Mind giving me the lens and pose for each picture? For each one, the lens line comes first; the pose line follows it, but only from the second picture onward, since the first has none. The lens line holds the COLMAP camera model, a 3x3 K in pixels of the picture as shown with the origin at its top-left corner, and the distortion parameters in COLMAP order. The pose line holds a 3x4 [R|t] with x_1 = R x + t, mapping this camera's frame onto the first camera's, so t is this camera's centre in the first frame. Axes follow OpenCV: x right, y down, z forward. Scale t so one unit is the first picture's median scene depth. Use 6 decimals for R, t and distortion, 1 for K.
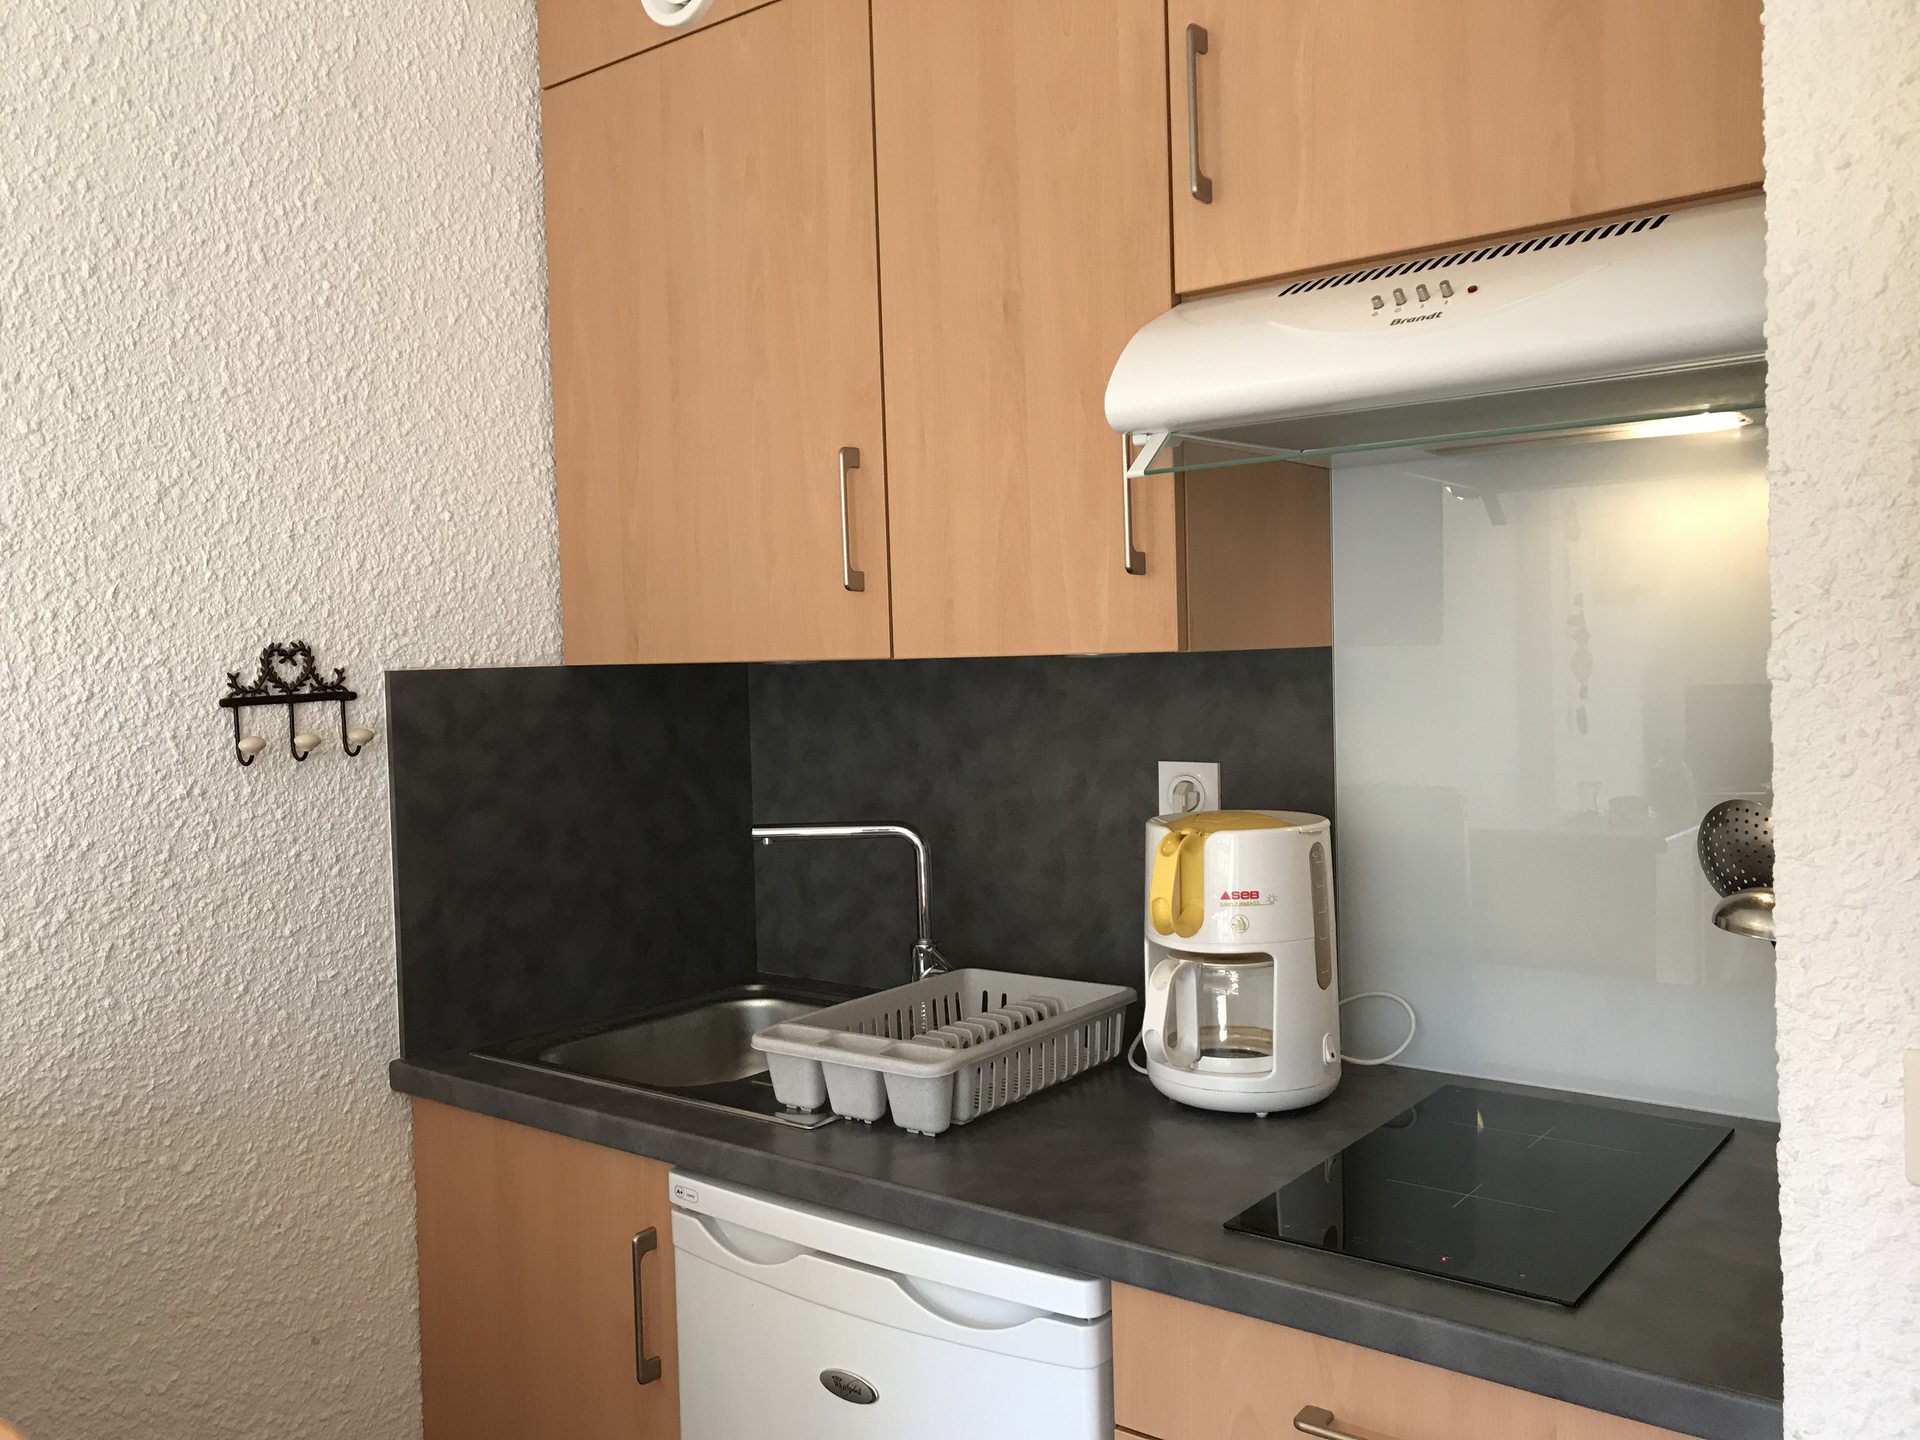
lens RADIAL K [[1570.7, 0, 937.8], [0, 1570.7, 708.3], [0, 0, 1]] dist [0.012958, -0.012399]
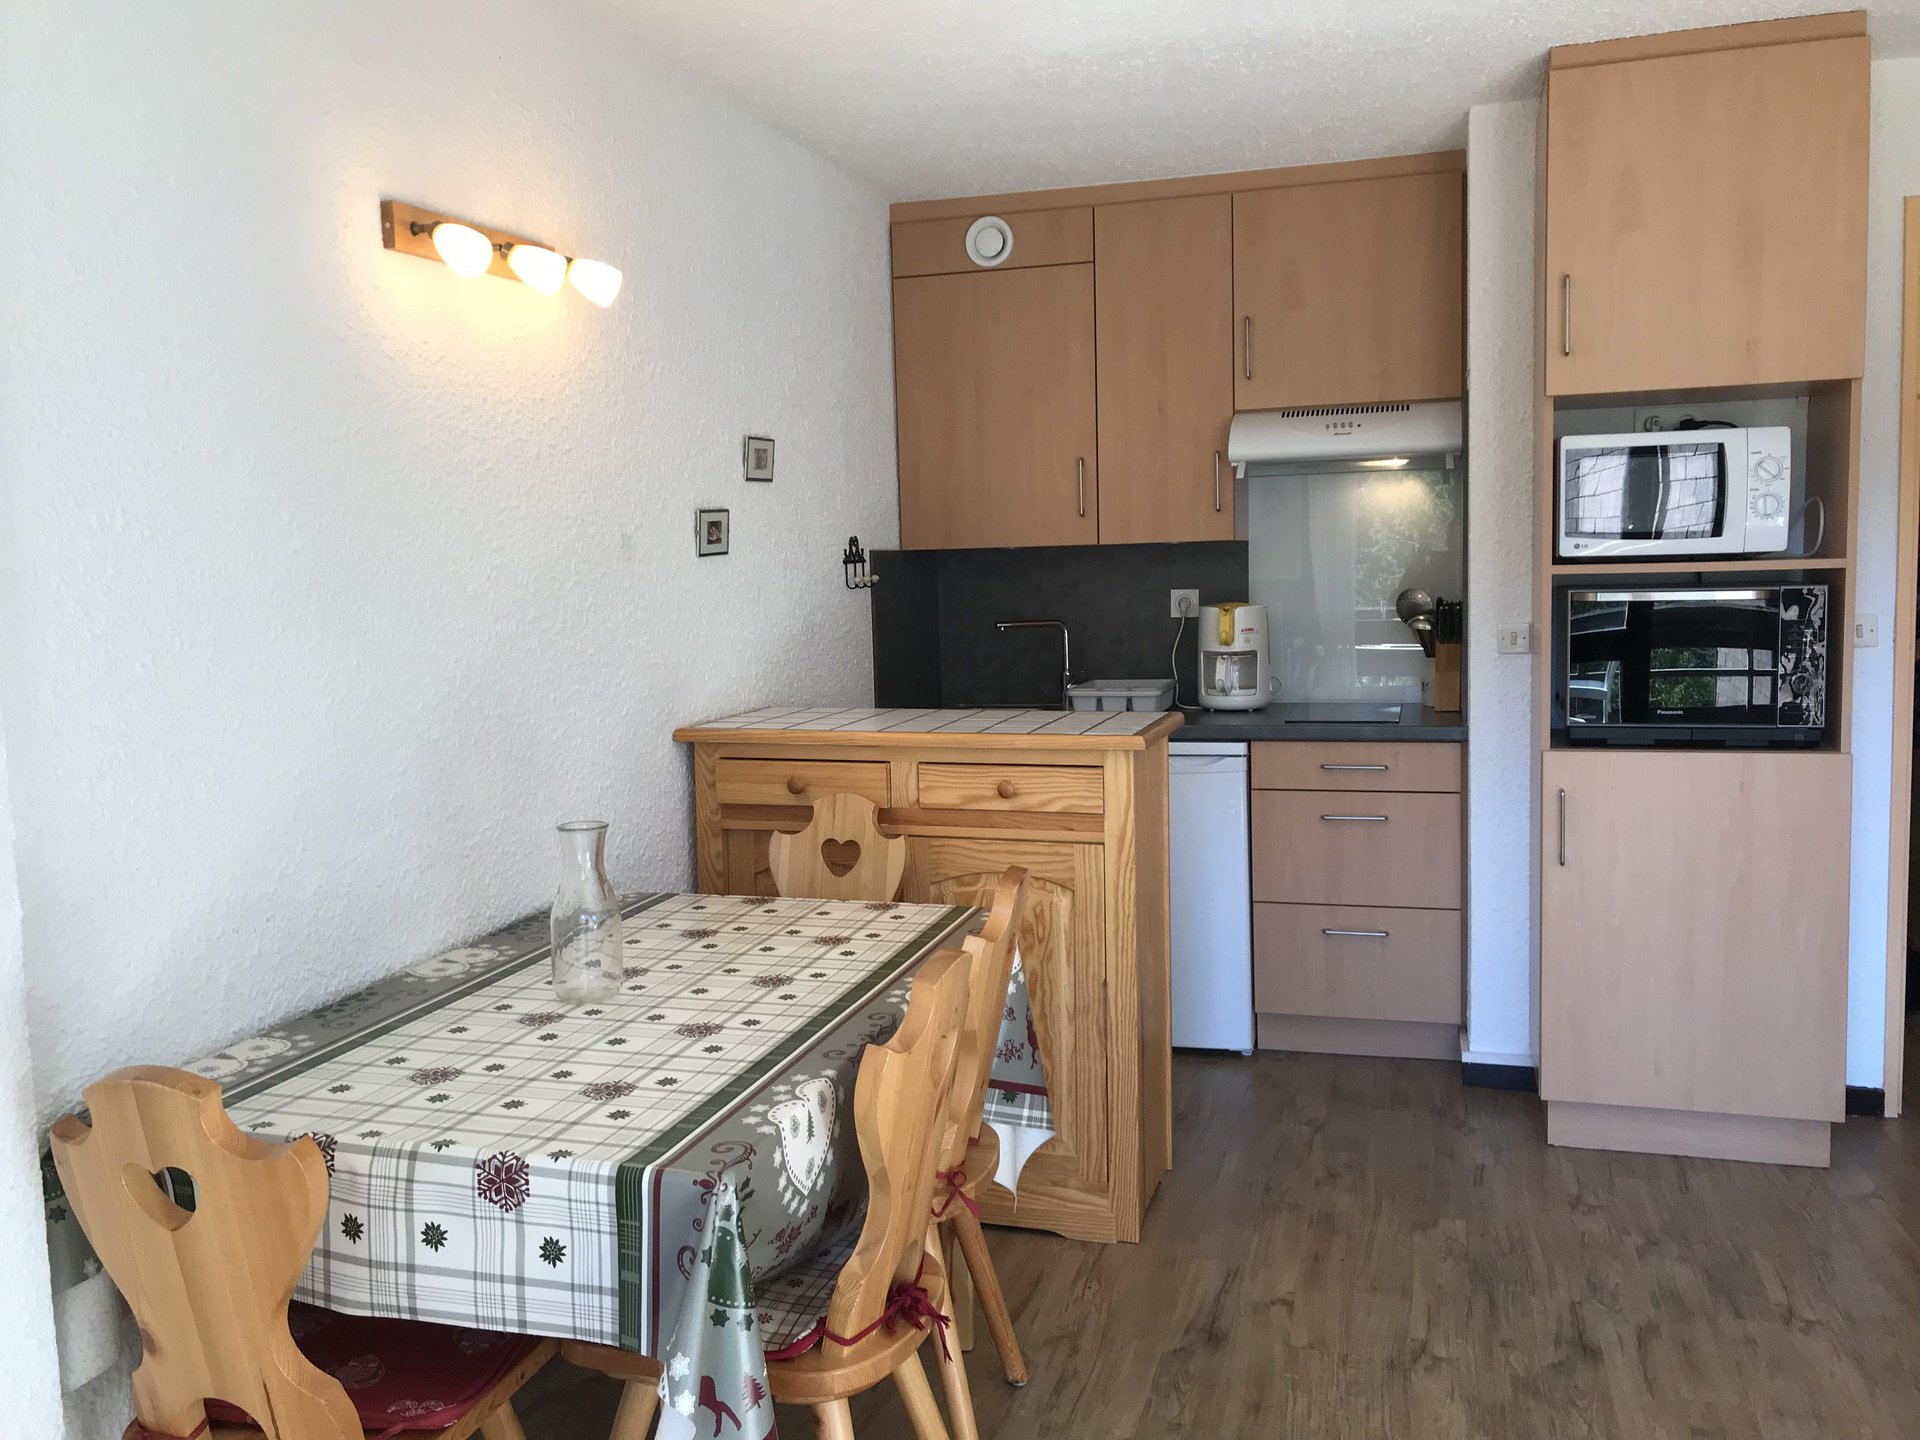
lens RADIAL K [[1557.8, 0, 953.5], [0, 1557.8, 706.4], [0, 0, 1]] dist [0.117008, -0.119824]
pose [[0.934937, -0.031351, 0.353426, -1.123483], [0.014057, 0.998580, 0.051392, 0.093743], [-0.354535, -0.043080, 0.934050, -1.230738]]
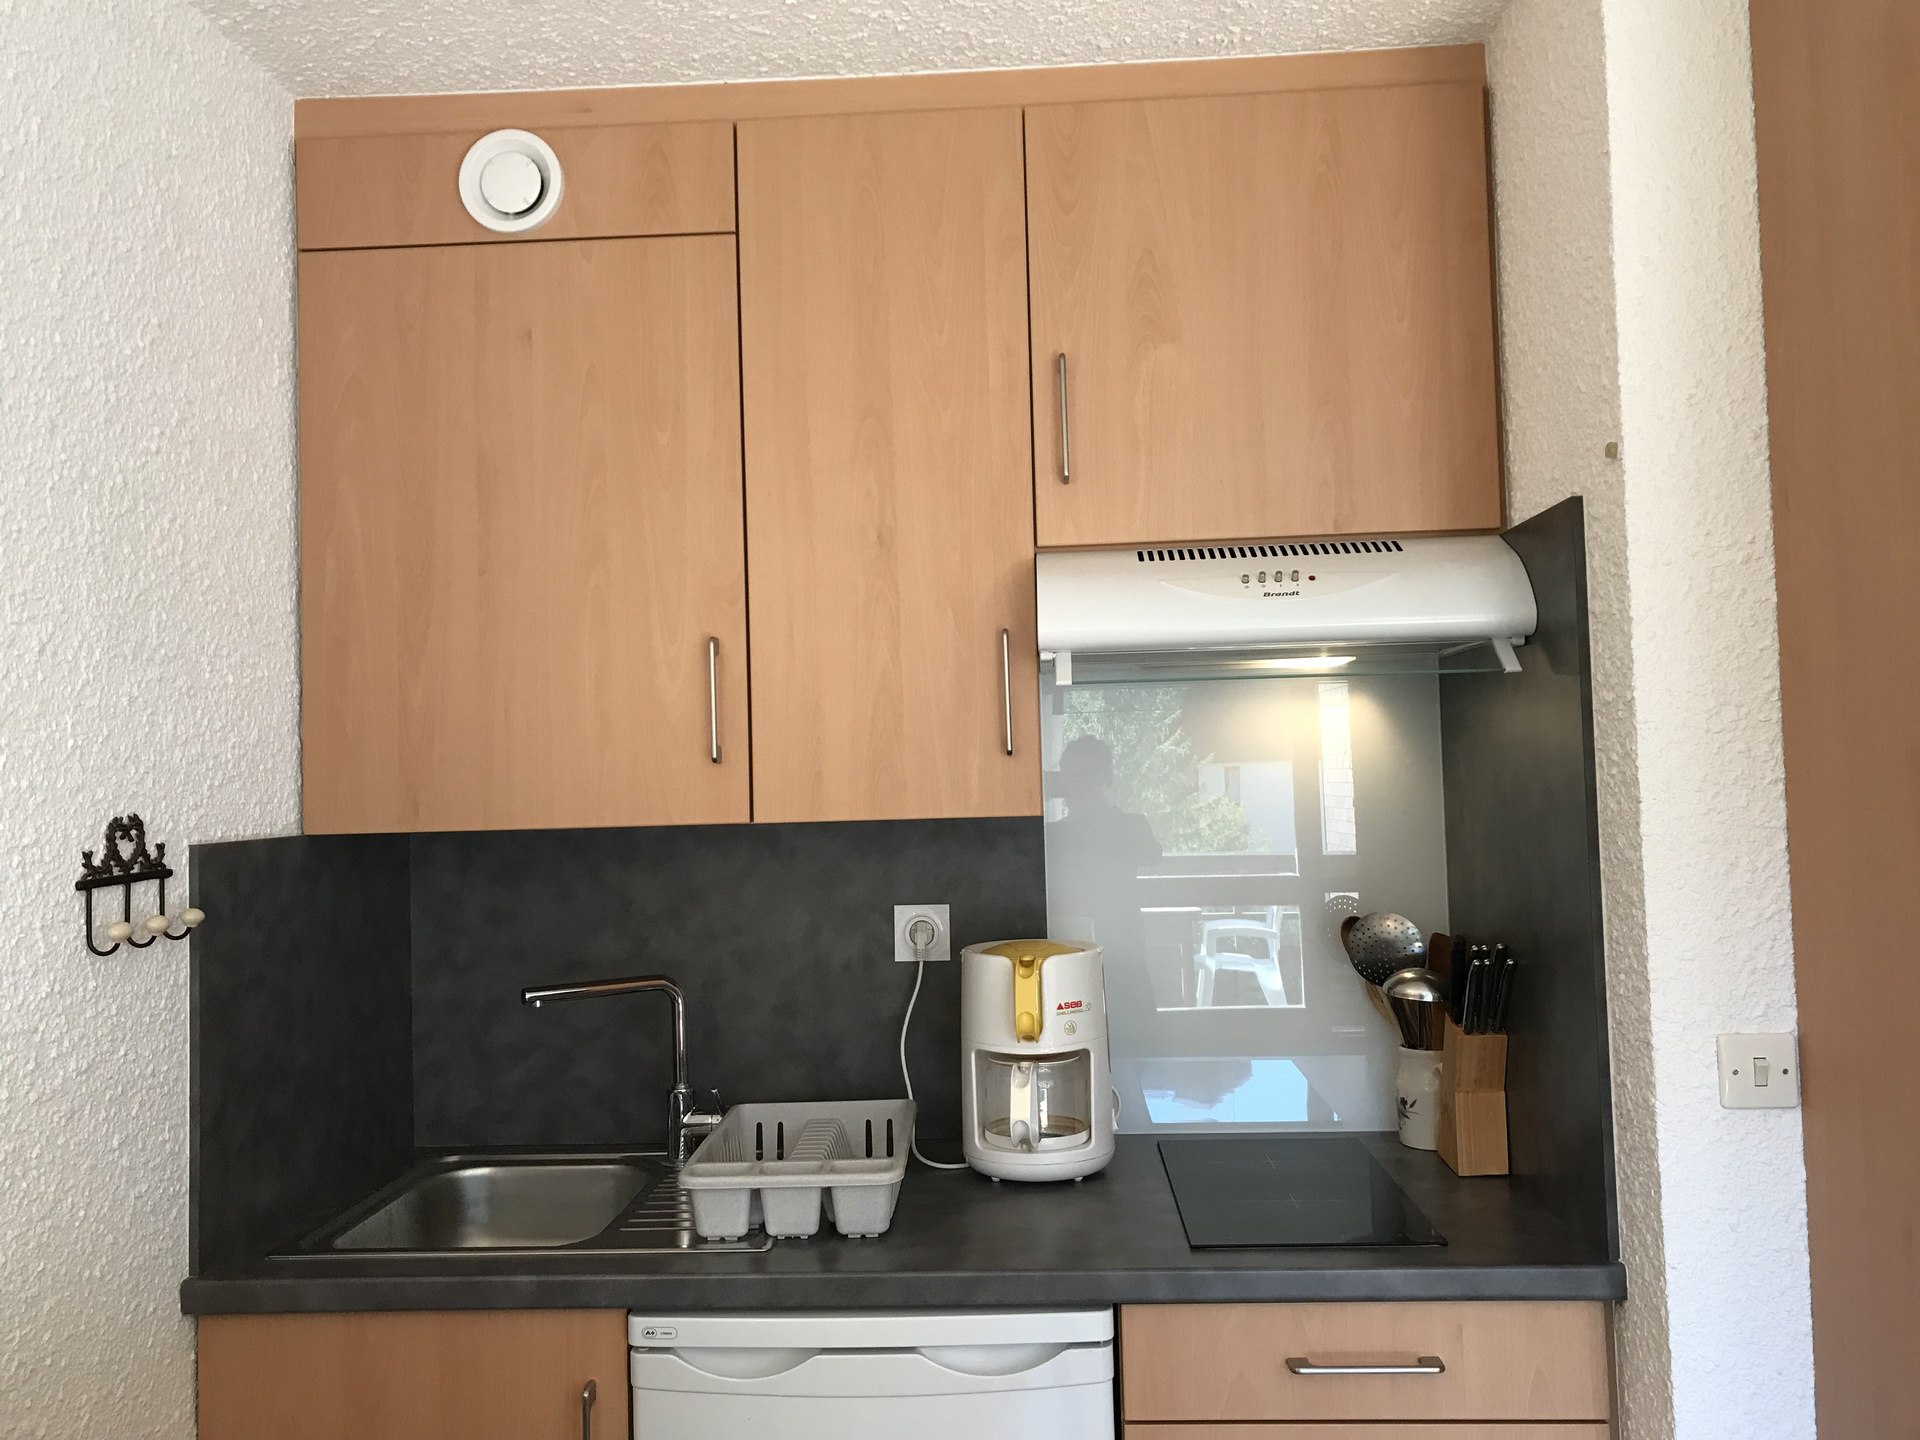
lens RADIAL K [[1558.6, 0, 977.2], [0, 1558.6, 700.5], [0, 0, 1]] dist [0.027904, -0.013707]
pose [[0.820900, 0.031519, 0.570202, -0.543569], [0.025205, 0.995503, -0.091315, -0.013669], [-0.570516, 0.089333, 0.816414, -0.023181]]
